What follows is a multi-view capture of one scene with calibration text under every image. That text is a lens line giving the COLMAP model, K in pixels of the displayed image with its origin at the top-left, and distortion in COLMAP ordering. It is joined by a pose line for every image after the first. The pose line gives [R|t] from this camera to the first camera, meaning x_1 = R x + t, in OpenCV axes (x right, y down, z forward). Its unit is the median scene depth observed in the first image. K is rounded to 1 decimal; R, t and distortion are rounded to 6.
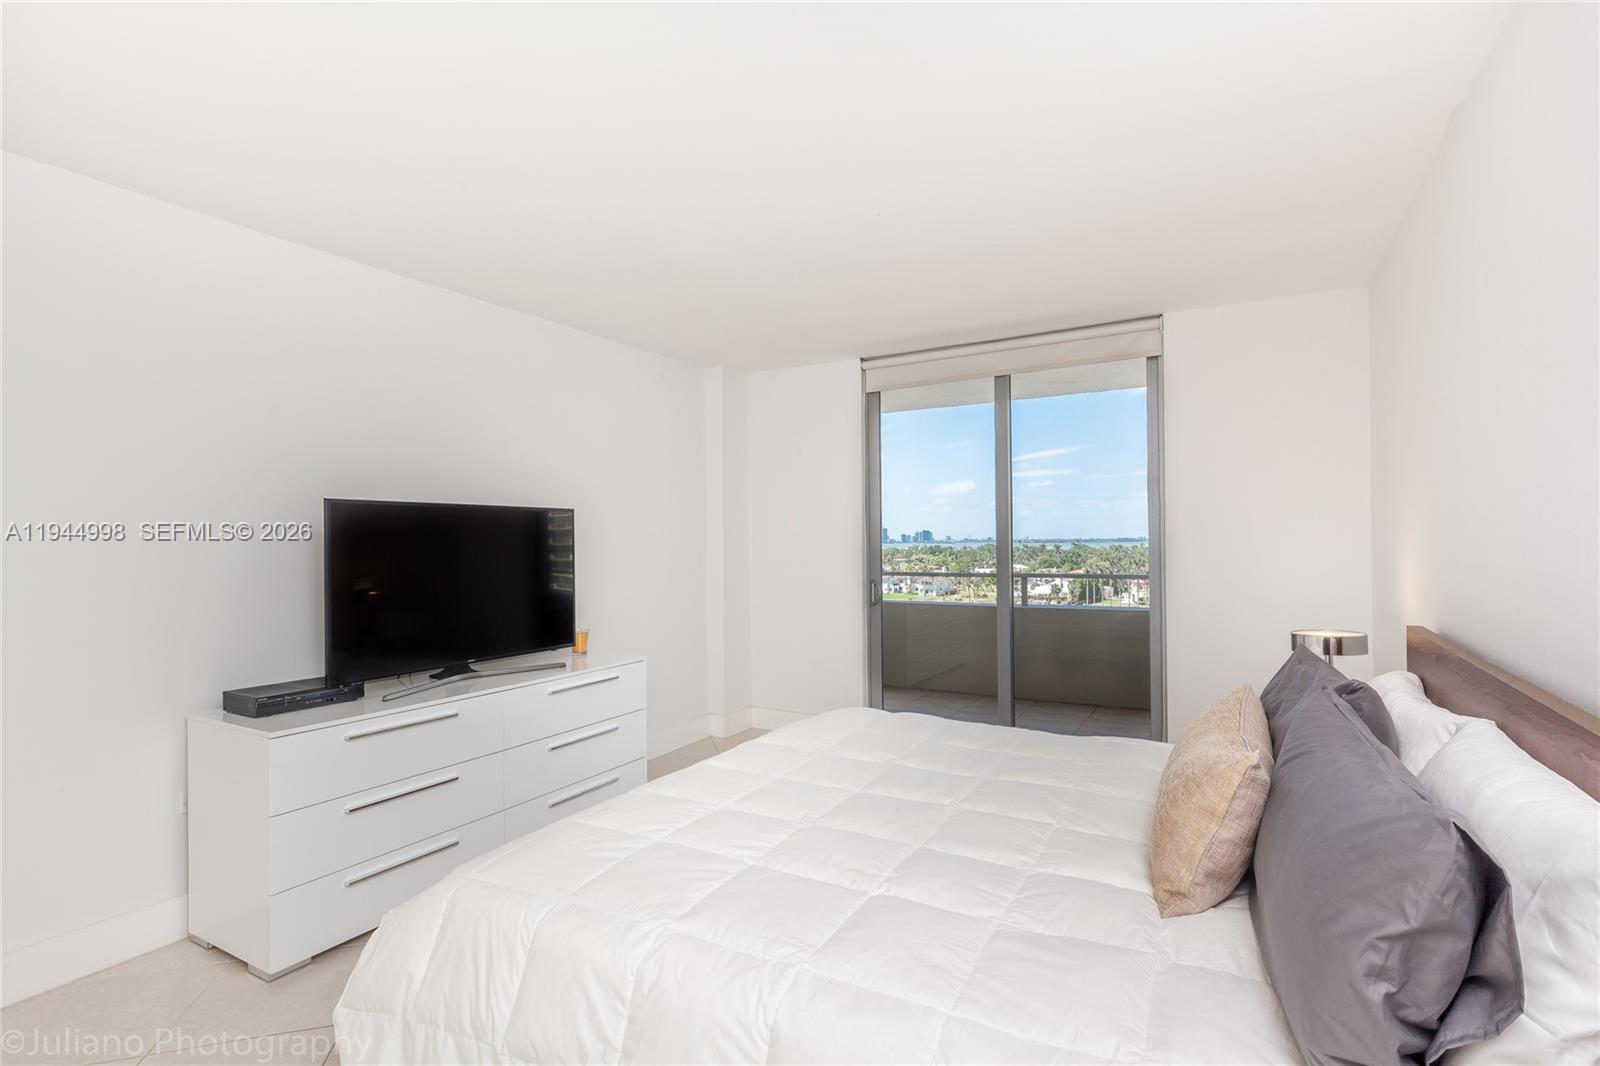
lens RADIAL K [[749.7, 0, 792.6], [0, 749.7, 524.9], [0, 0, 1]] dist [0.003009, -0.001921]
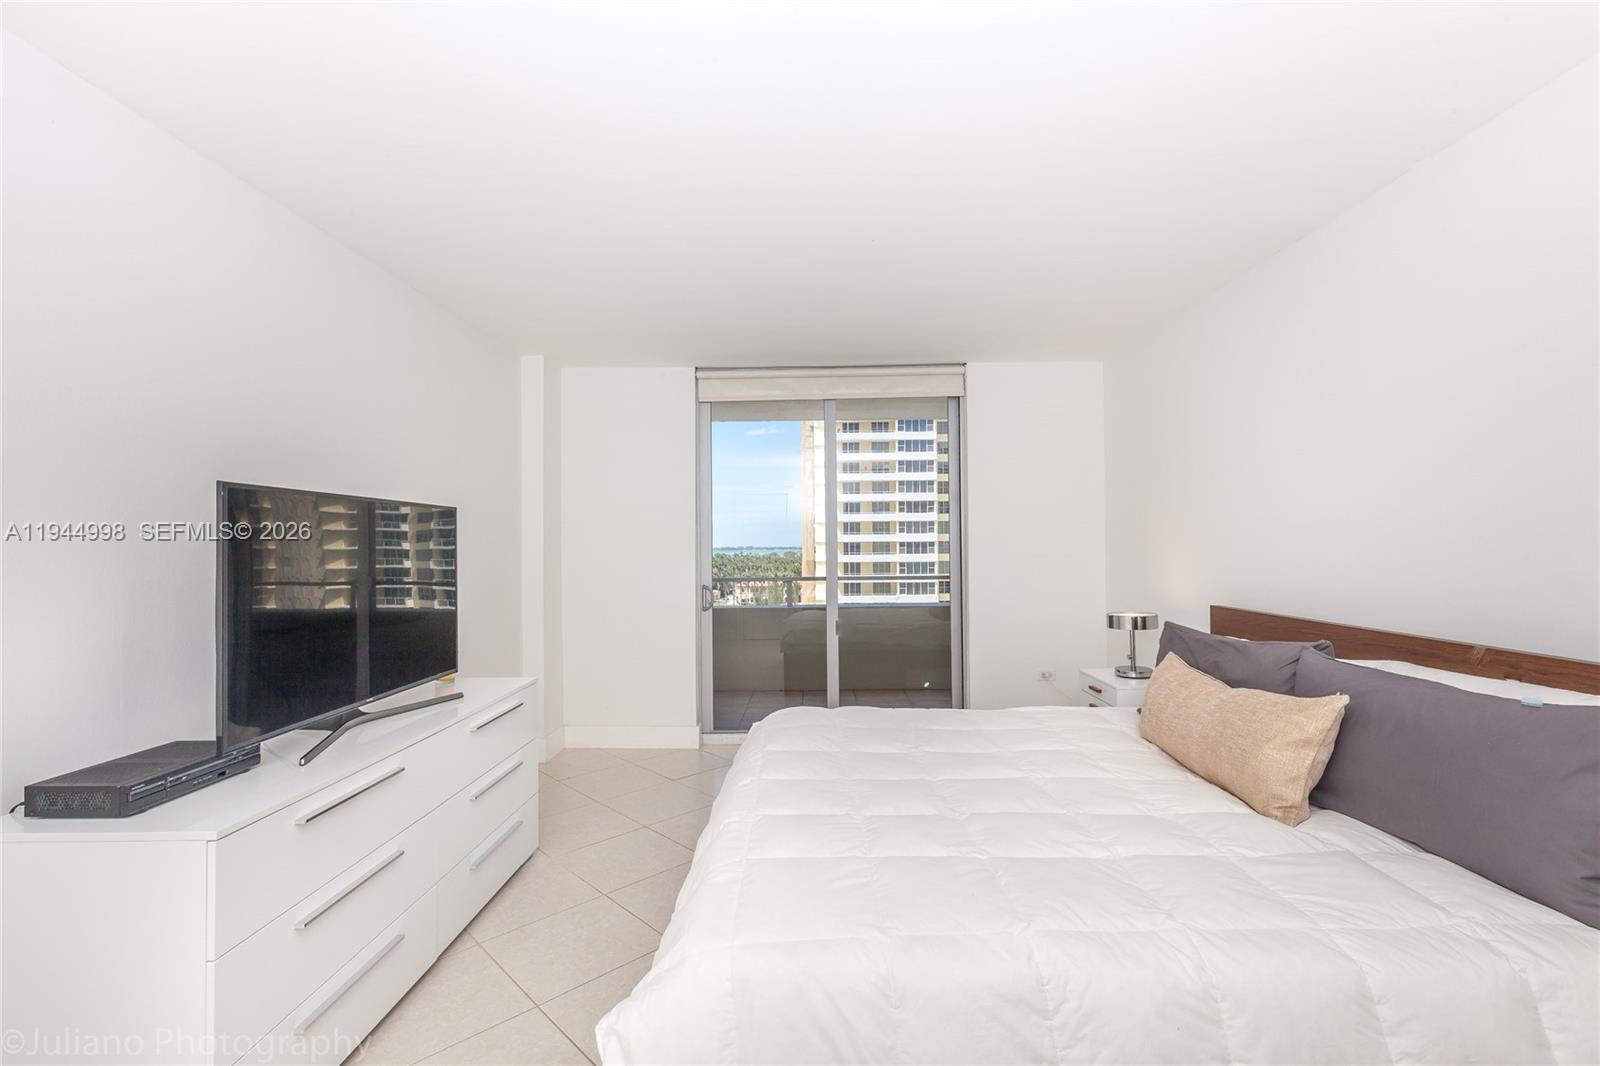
lens RADIAL K [[718.5, 0, 784.2], [0, 718.5, 523.5], [0, 0, 1]] dist [0.004159, -0.000056]
pose [[0.874123, 0.017293, 0.485397, -0.333228], [-0.010138, 0.999798, -0.017361, 0.006368], [-0.485599, 0.010255, 0.874121, 0.114237]]
